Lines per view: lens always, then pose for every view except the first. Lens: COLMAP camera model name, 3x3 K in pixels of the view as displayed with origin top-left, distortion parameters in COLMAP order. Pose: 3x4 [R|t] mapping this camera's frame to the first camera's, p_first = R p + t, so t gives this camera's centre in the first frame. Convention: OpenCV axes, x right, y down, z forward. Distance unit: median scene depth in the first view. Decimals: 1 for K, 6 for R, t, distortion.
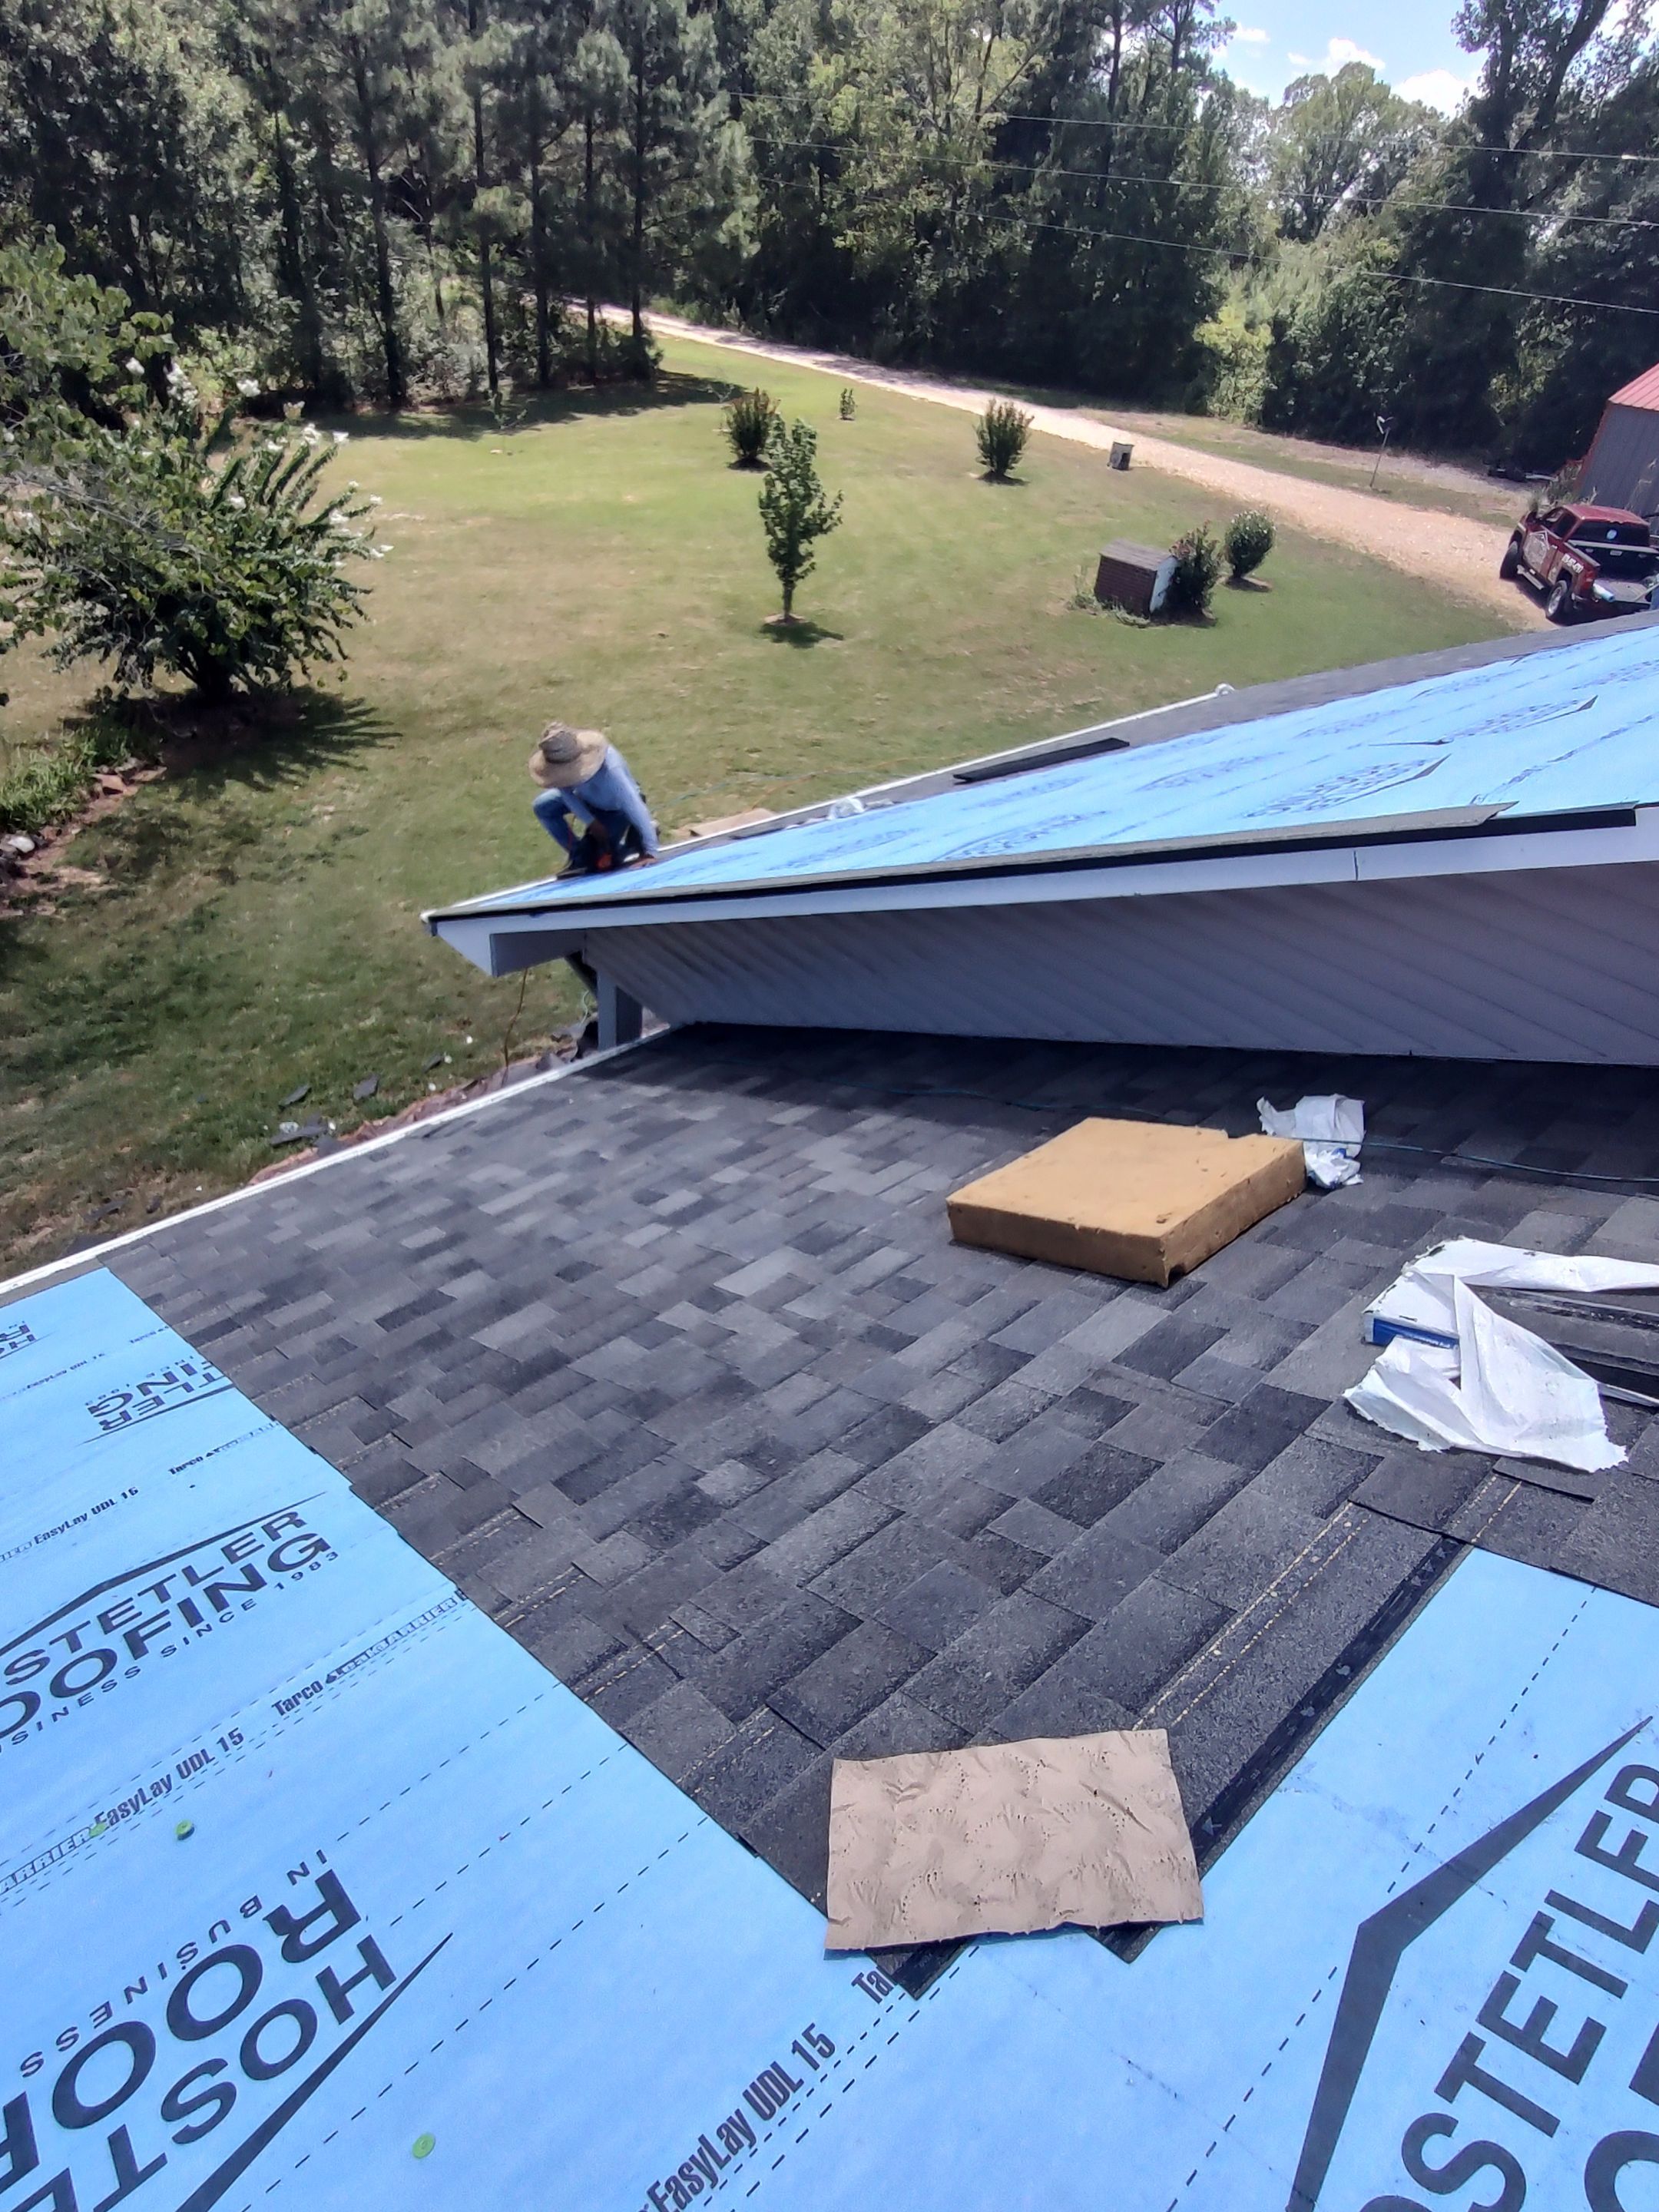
lens RADIAL K [[1270.2, 0, 829.5], [0, 1270.2, 1106.0], [0, 0, 1]] dist [0.005245, -0.012297]
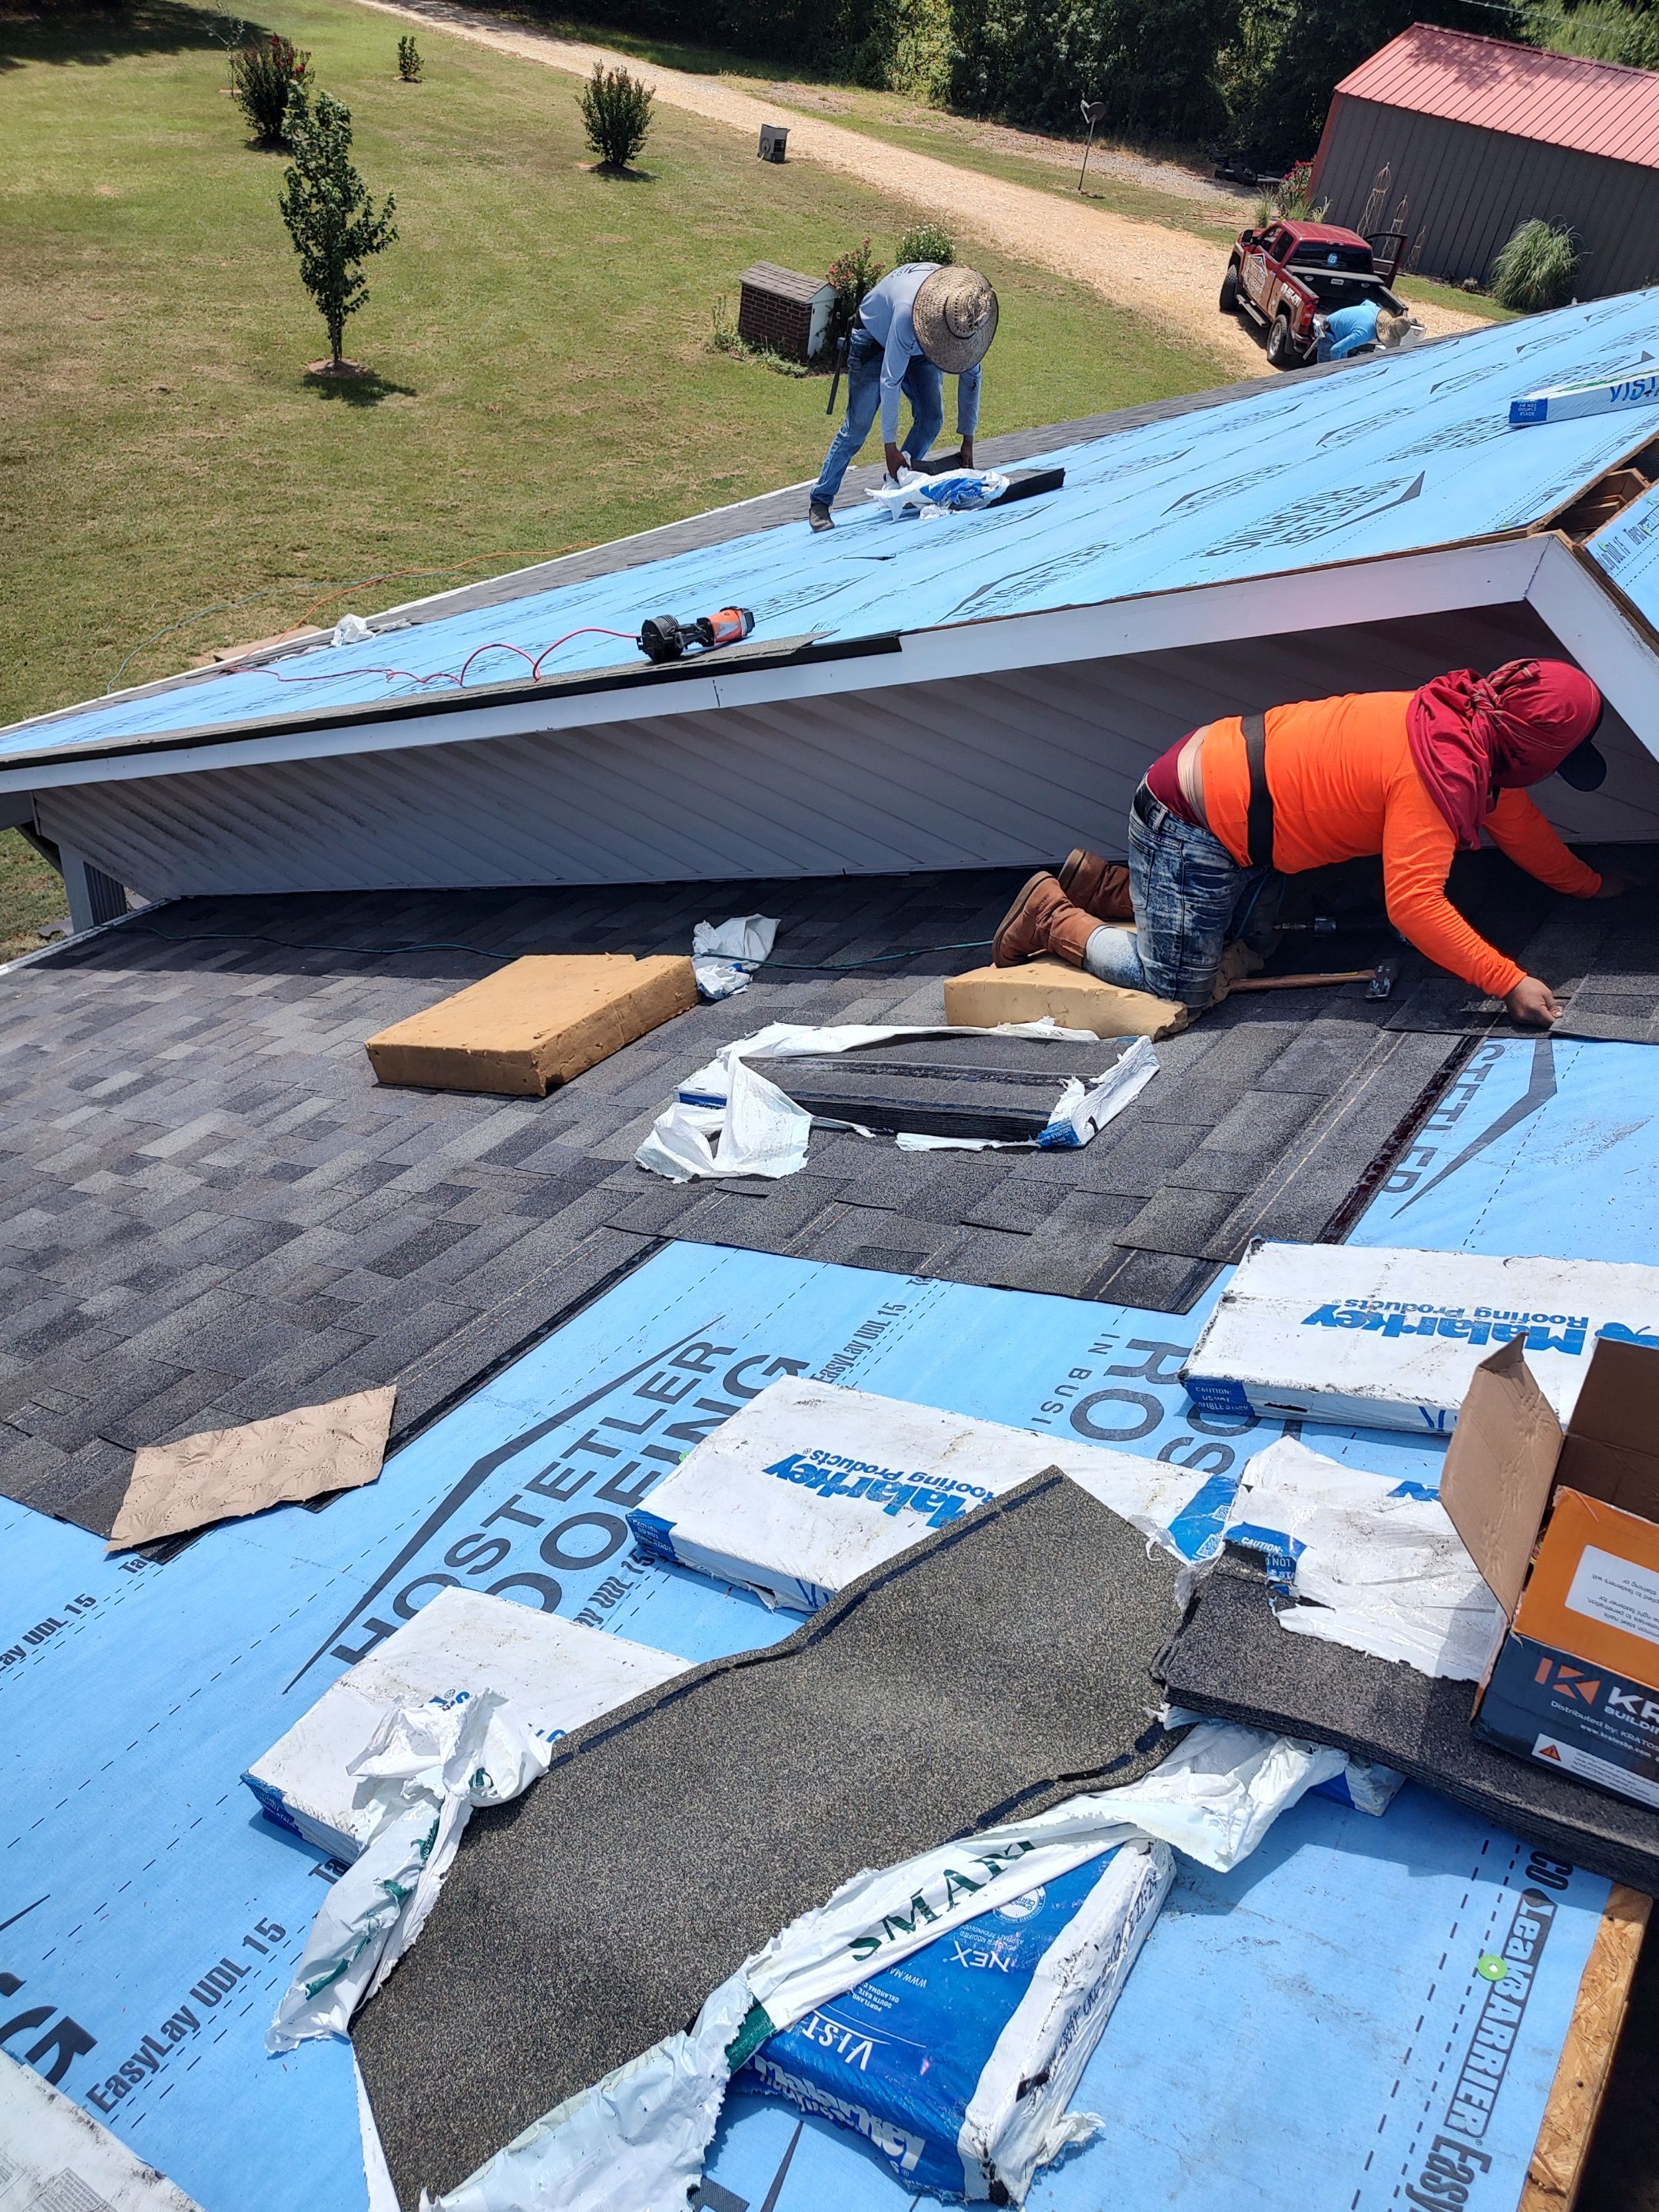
lens RADIAL K [[1596.0, 0, 829.5], [0, 1596.0, 1106.0], [0, 0, 1]] dist [0.026013, -0.024615]
pose [[0.974075, -0.096656, 0.204537, 0.156110], [0.081960, 0.993487, 0.079158, 0.043856], [-0.210856, -0.060342, 0.975653, -0.276516]]
